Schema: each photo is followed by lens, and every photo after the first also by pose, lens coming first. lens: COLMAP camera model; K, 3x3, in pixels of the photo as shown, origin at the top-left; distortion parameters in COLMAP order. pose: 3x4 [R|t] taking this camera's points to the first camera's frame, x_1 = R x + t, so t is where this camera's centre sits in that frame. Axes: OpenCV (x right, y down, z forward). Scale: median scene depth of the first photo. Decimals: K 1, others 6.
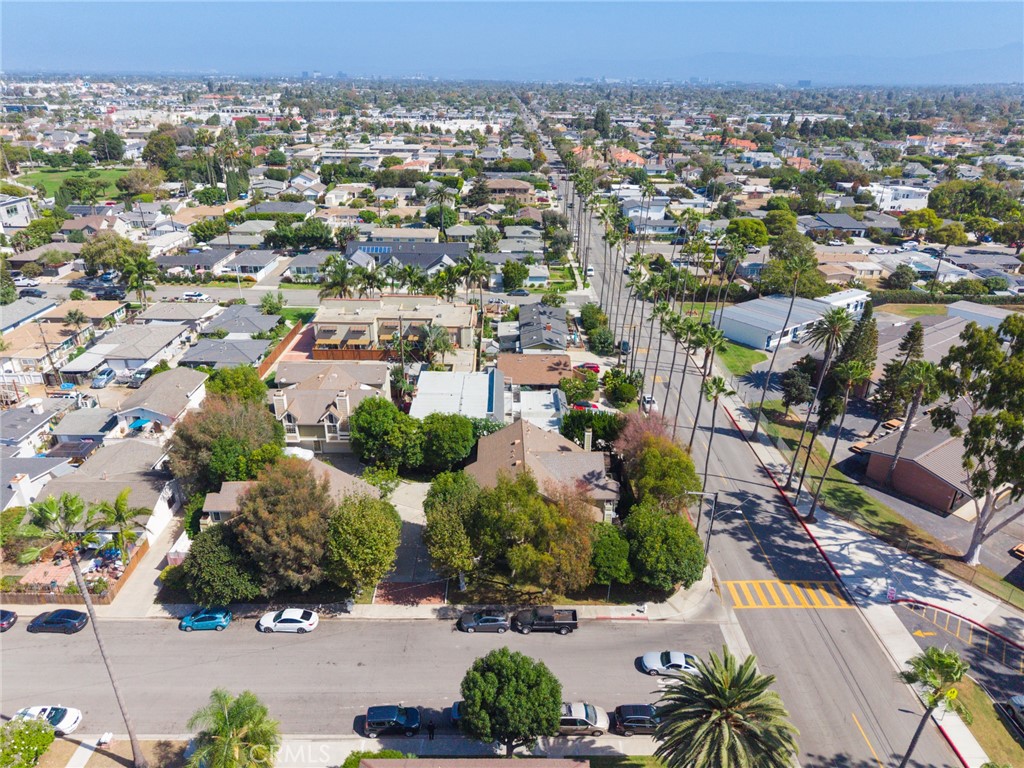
lens RADIAL K [[683.9, 0, 512.0], [0, 683.9, 384.0], [0, 0, 1]] dist [0.049483, -0.063300]
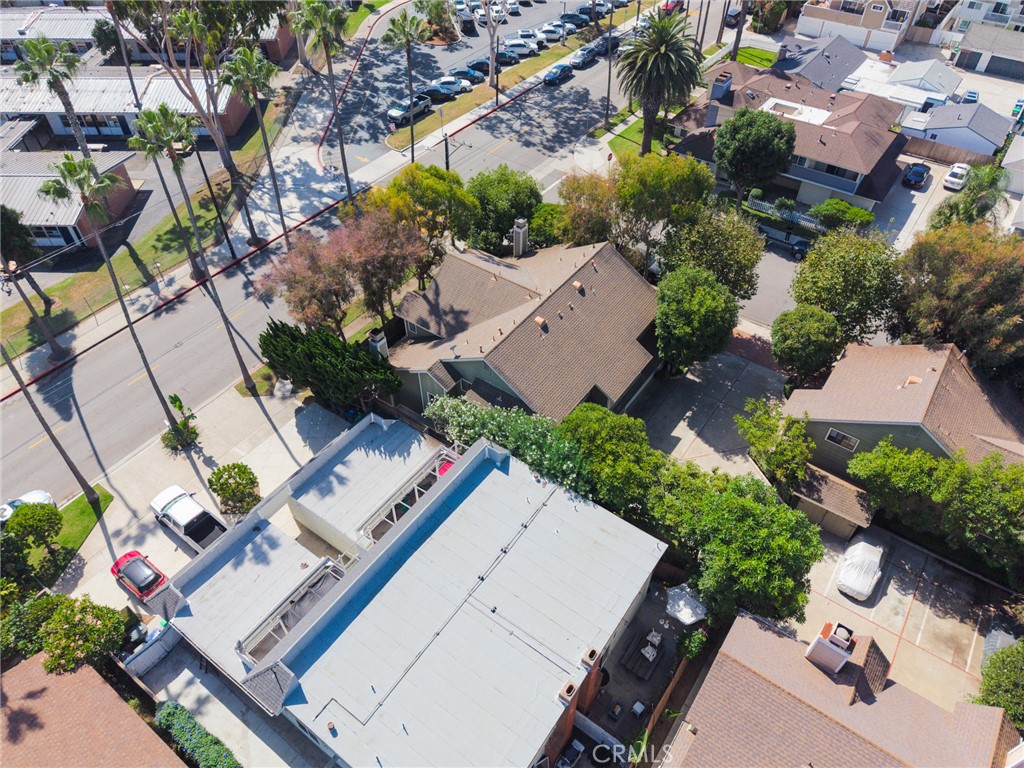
lens RADIAL K [[691.8, 0, 511.7], [0, 691.8, 384.6], [0, 0, 1]] dist [0.018090, -0.017126]
pose [[-0.803938, -0.431817, 0.408923, -0.164243], [0.233469, 0.403238, 0.884812, -0.288492], [-0.546970, 0.806805, -0.223362, 0.846561]]
